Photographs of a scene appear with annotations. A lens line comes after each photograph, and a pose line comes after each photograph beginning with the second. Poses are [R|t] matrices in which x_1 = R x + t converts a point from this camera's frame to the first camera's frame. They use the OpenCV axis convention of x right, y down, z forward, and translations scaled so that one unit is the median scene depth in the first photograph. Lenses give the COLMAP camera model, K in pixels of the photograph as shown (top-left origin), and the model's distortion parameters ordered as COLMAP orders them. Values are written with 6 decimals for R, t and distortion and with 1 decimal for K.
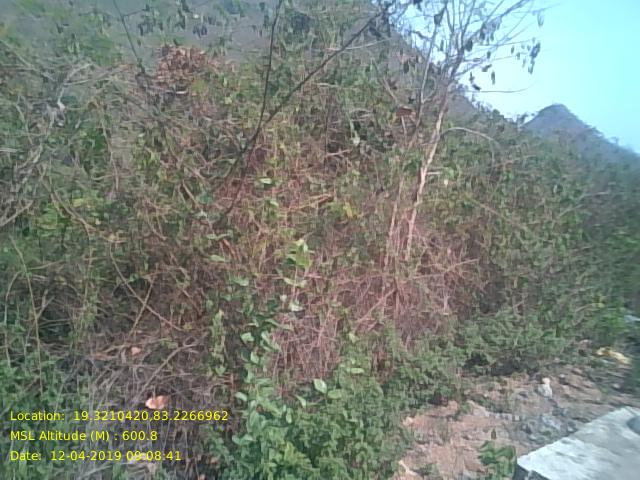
lens RADIAL K [[518.4, 0, 315.3], [0, 518.4, 253.7], [0, 0, 1]] dist [0.074340, -0.132386]
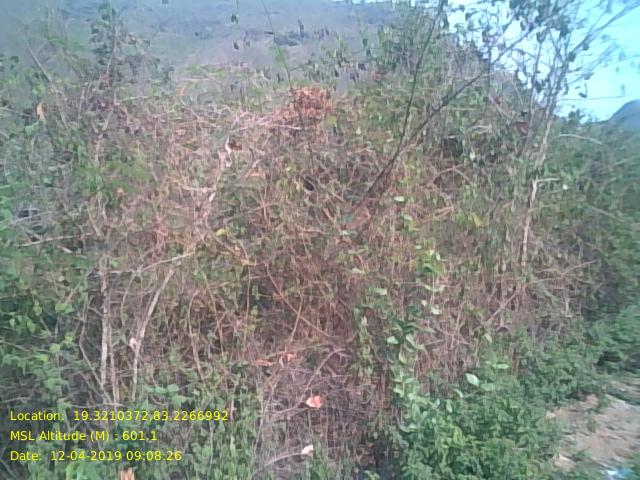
lens RADIAL K [[518.4, 0, 315.3], [0, 518.4, 253.7], [0, 0, 1]] dist [0.074340, -0.132386]
pose [[0.988600, -0.062954, -0.136772, -0.127055], [0.057412, 0.997376, -0.044096, 0.015512], [0.139189, 0.035741, 0.989621, -0.123492]]
